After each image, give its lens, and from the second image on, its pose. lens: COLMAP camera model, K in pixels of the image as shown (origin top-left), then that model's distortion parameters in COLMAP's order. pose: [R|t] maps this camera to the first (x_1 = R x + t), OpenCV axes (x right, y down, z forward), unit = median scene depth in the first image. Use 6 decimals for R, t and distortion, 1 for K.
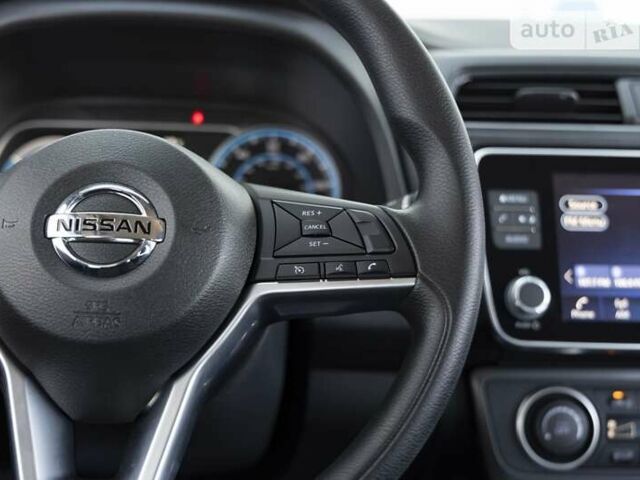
lens RADIAL K [[1012.5, 0, 323.2], [0, 1012.5, 251.5], [0, 0, 1]] dist [0.046959, 0.000000]
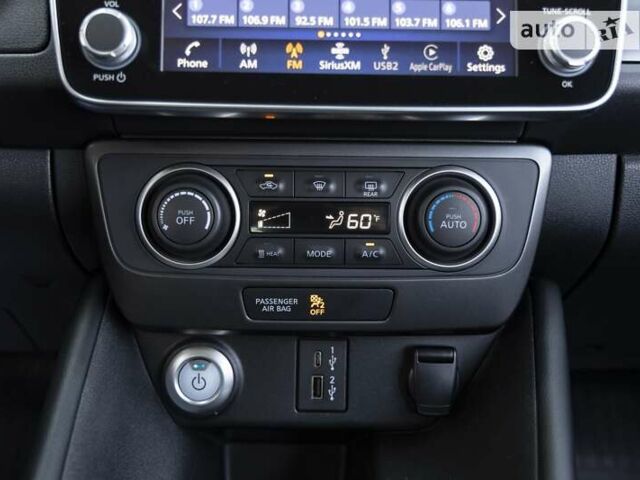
lens RADIAL K [[698.6, 0, 318.3], [0, 698.6, 235.6], [0, 0, 1]] dist [0.015251, 0.000000]
pose [[0.998353, 0.008032, -0.056808, 0.374439], [0.003473, 0.979875, 0.199583, 0.082784], [0.057268, -0.199451, 0.978233, 0.490709]]
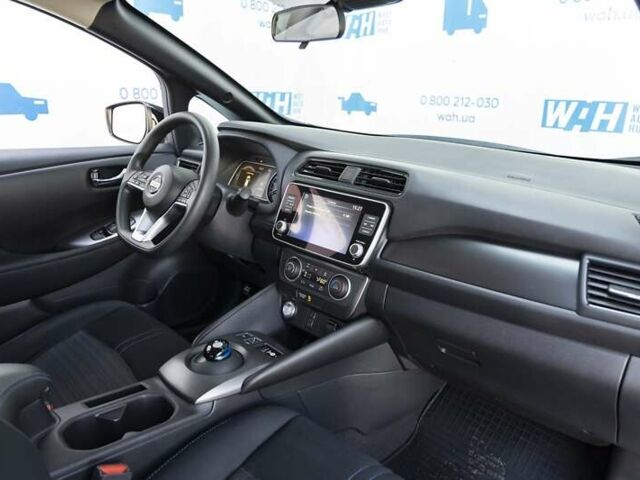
lens RADIAL K [[489.6, 0, 320.4], [0, 489.6, 240.9], [0, 0, 1]] dist [-0.003642, 0.013403]
pose [[0.662728, 0.213787, -0.717695, 1.459961], [-0.171617, 0.976236, 0.132328, -0.145667], [0.728930, 0.035471, 0.683669, -0.023933]]
